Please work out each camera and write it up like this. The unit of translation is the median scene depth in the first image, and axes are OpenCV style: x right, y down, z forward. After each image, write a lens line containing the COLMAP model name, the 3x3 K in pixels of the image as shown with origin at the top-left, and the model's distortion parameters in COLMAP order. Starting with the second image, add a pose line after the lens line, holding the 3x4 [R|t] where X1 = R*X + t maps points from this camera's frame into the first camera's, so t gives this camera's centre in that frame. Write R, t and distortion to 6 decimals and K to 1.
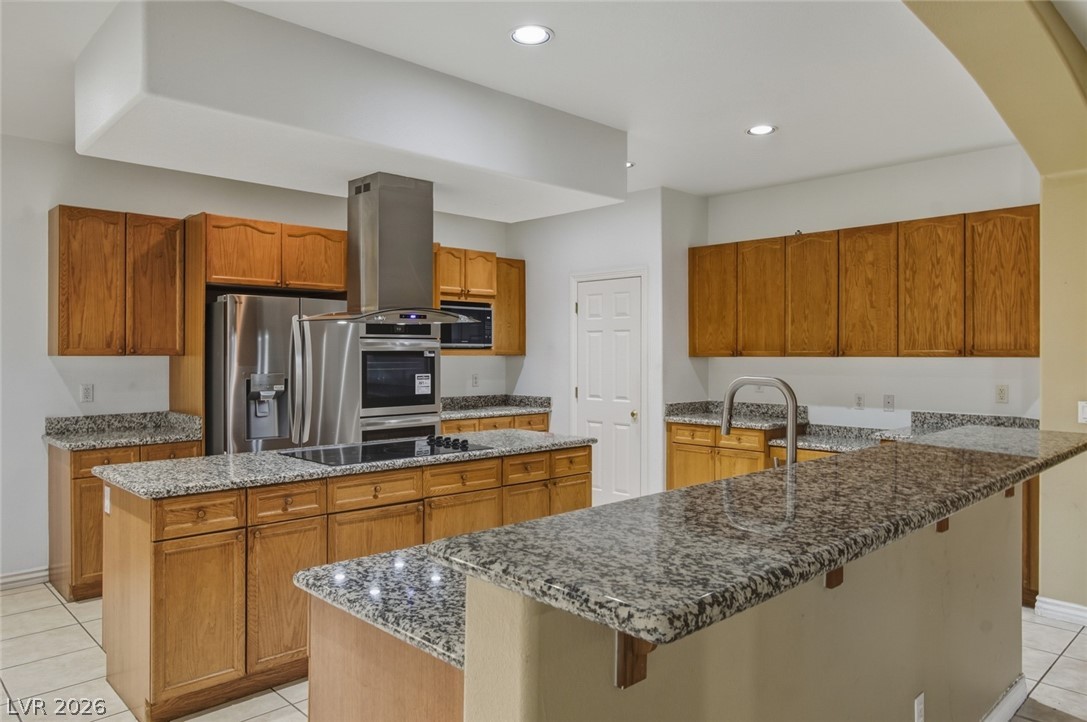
lens RADIAL K [[739.3, 0, 540.3], [0, 739.3, 357.0], [0, 0, 1]] dist [0.002246, -0.007233]
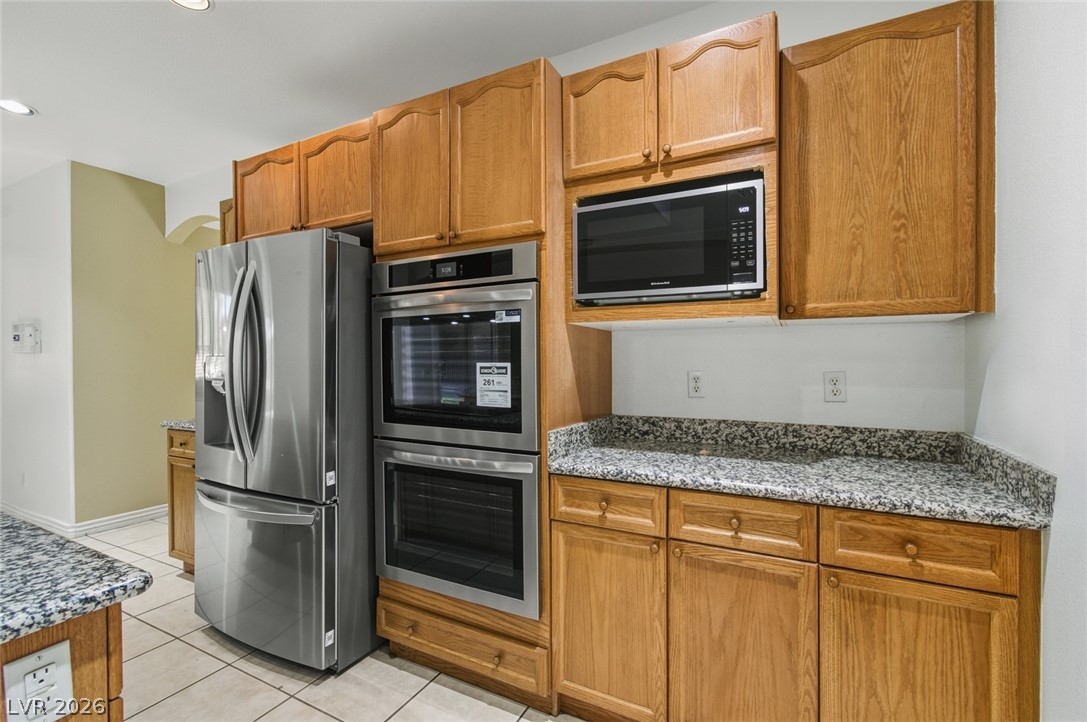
lens RADIAL K [[492.3, 0, 533.3], [0, 492.3, 365.2], [0, 0, 1]] dist [-0.014894, 0.013183]
pose [[0.308508, 0.006243, -0.951201, 0.165452], [-0.001228, 0.999980, 0.006164, 0.027332], [0.951221, -0.000734, 0.308509, 1.124867]]
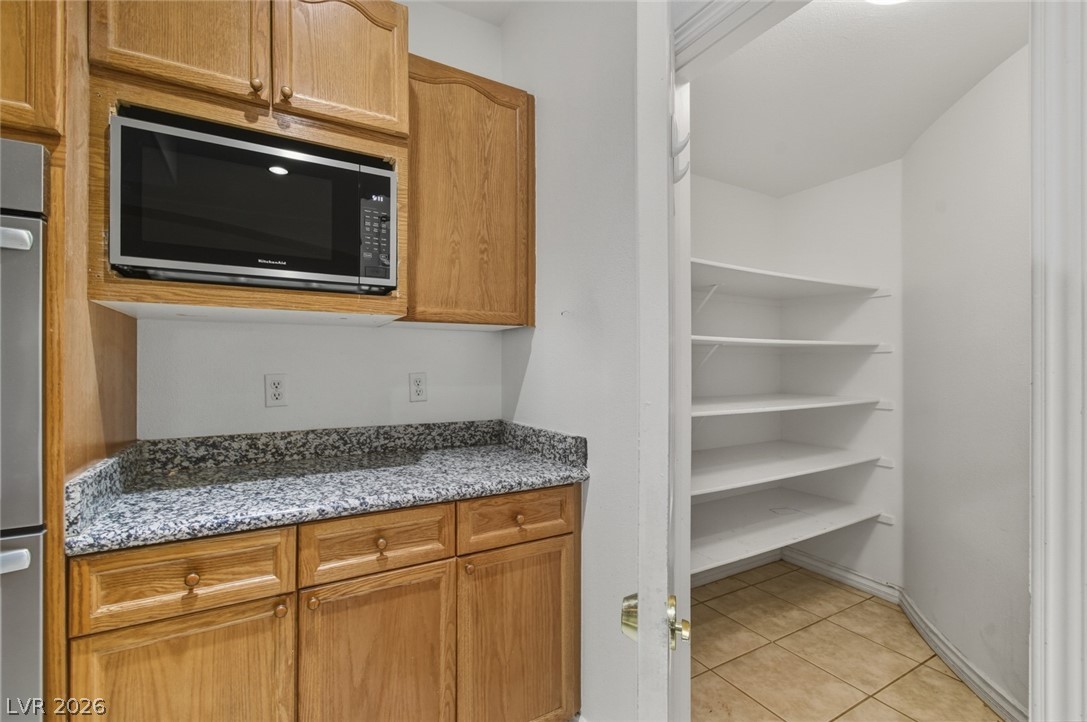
lens RADIAL K [[490.0, 0, 543.8], [0, 490.0, 358.1], [0, 0, 1]] dist [-0.028502, 0.023311]
pose [[0.973939, -0.000638, -0.226811, 0.067510], [-0.002530, 0.999903, -0.013675, 0.027311], [0.226798, 0.013893, 0.973843, 1.093156]]
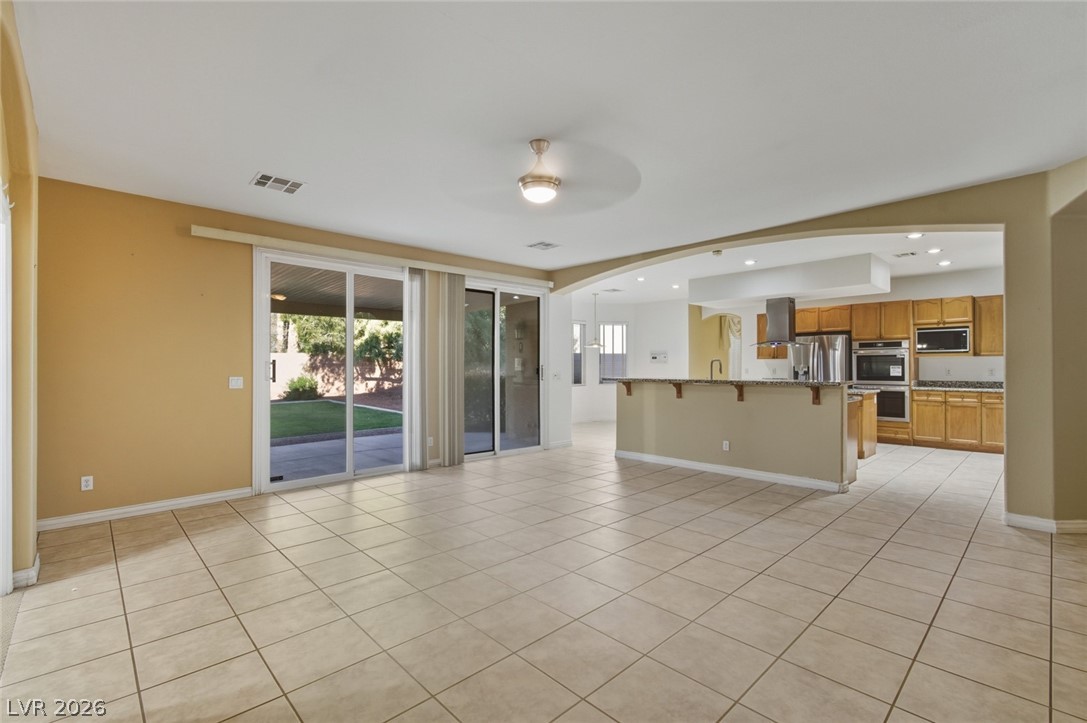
lens RADIAL K [[482.1, 0, 540.3], [0, 482.1, 365.4], [0, 0, 1]] dist [0.023200, -0.012884]
pose [[-0.003620, -0.001396, -0.999992, 1.444913], [-0.001998, 0.999997, -0.001389, 0.030824], [0.999991, 0.001992, -0.003622, 0.021911]]
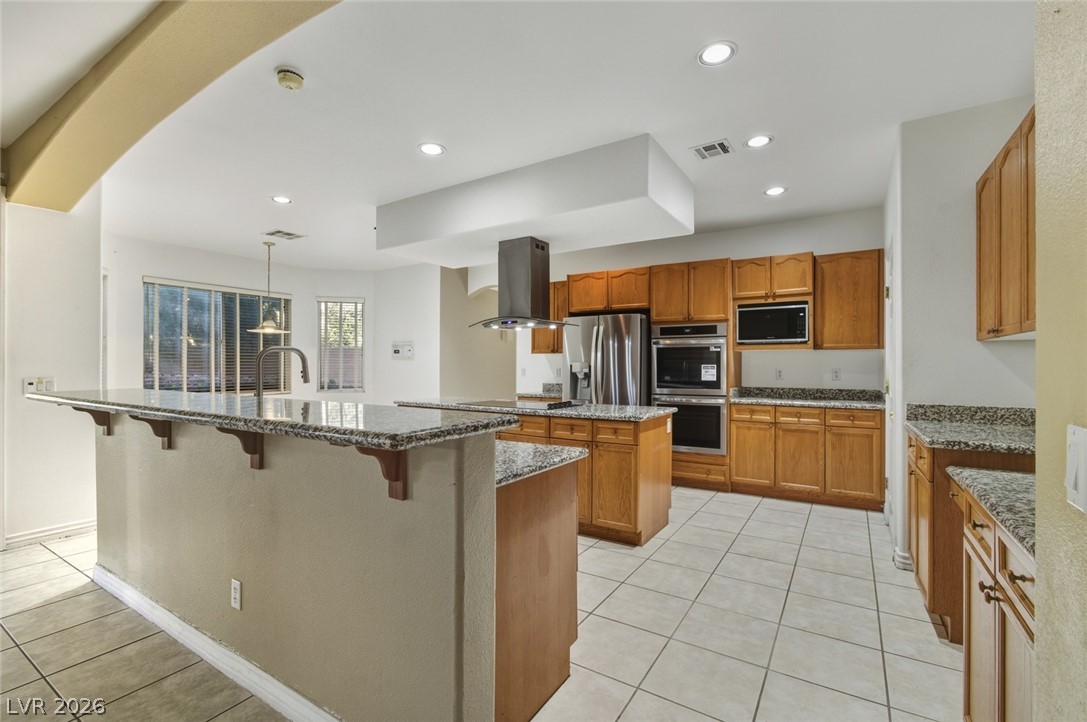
lens RADIAL K [[486.1, 0, 540.7], [0, 486.1, 366.5], [0, 0, 1]] dist [-0.042404, 0.052264]
pose [[0.236747, 0.003540, -0.971565, 0.702654], [-0.005171, 0.999984, 0.002384, 0.030988], [0.971557, 0.004459, 0.236762, 0.632438]]
